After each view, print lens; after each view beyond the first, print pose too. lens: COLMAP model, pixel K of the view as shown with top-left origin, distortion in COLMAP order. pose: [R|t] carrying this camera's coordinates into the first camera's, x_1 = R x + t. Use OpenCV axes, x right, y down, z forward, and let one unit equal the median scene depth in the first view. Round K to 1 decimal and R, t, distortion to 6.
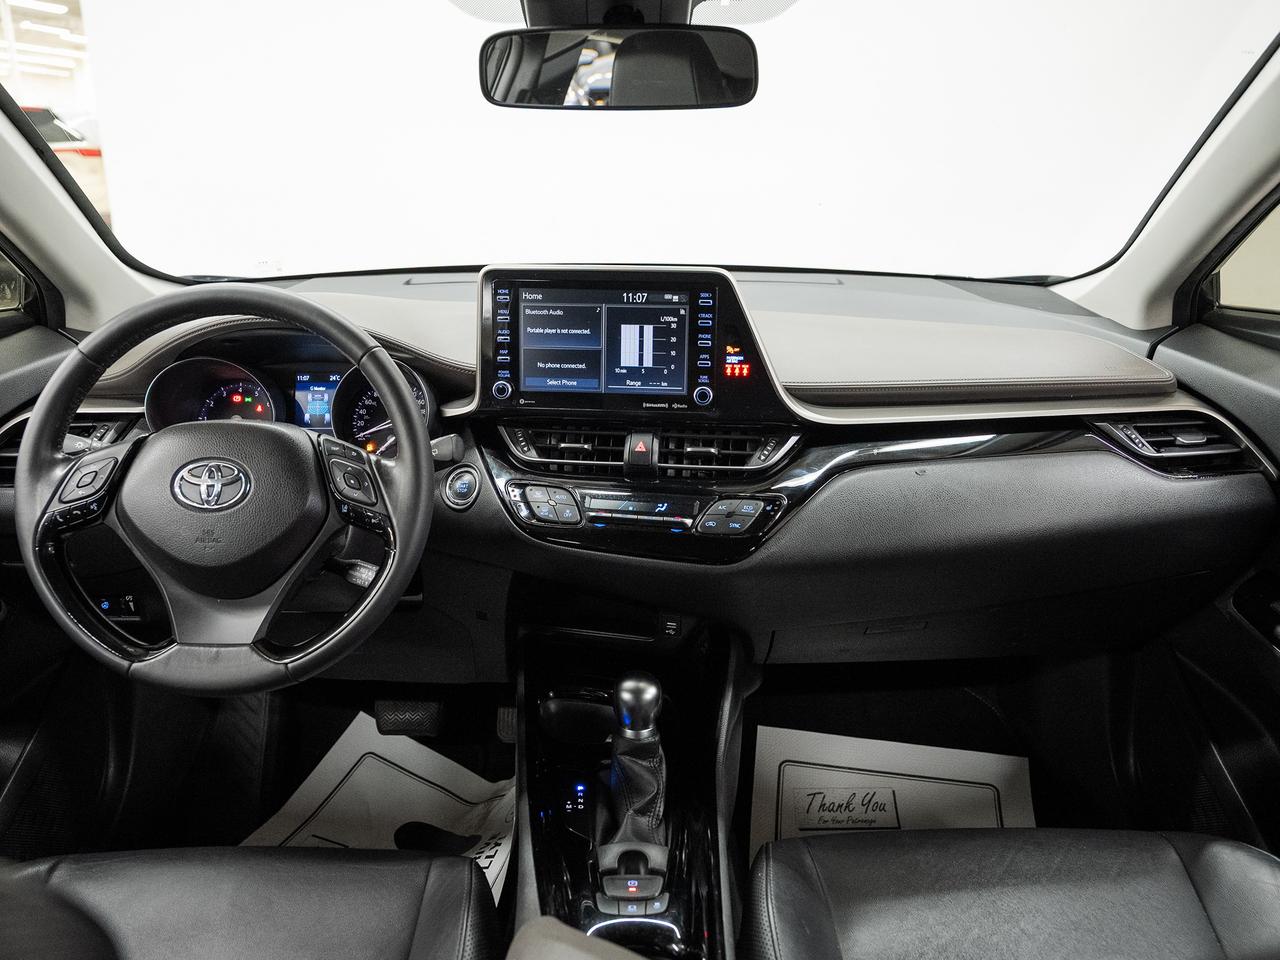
lens RADIAL K [[891.3, 0, 640.0], [0, 891.3, 480.0], [0, 0, 1]] dist [-0.001851, -0.001029]
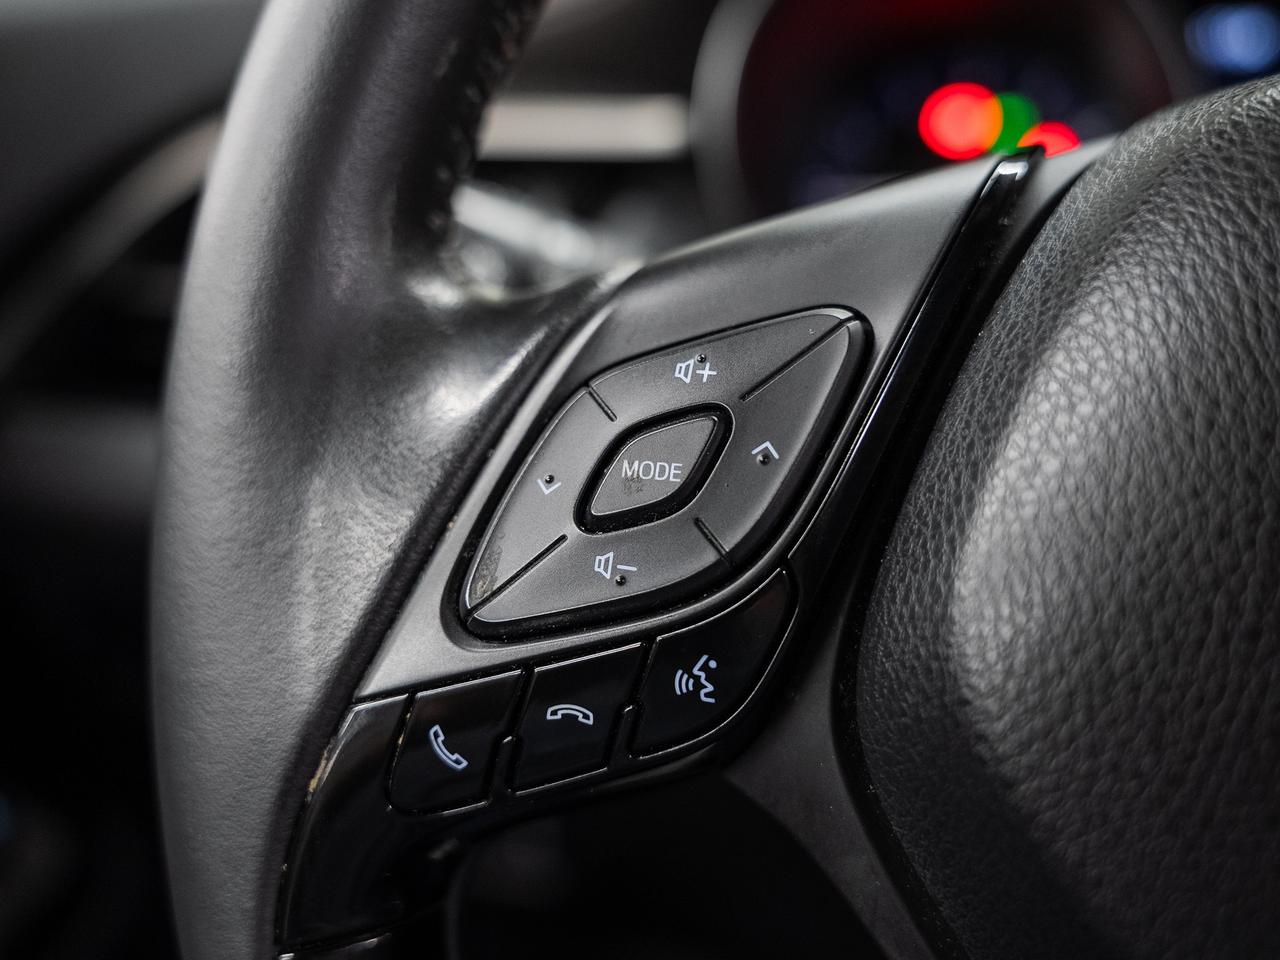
lens RADIAL K [[1227.3, 0, 640.0], [0, 1227.3, 480.0], [0, 0, 1]] dist [-0.000127, -0.000172]
pose [[0.970767, 0.064548, -0.231180, -0.482271], [-0.055650, 0.997444, 0.044814, -0.005909], [0.233482, -0.030638, 0.971878, 0.683232]]
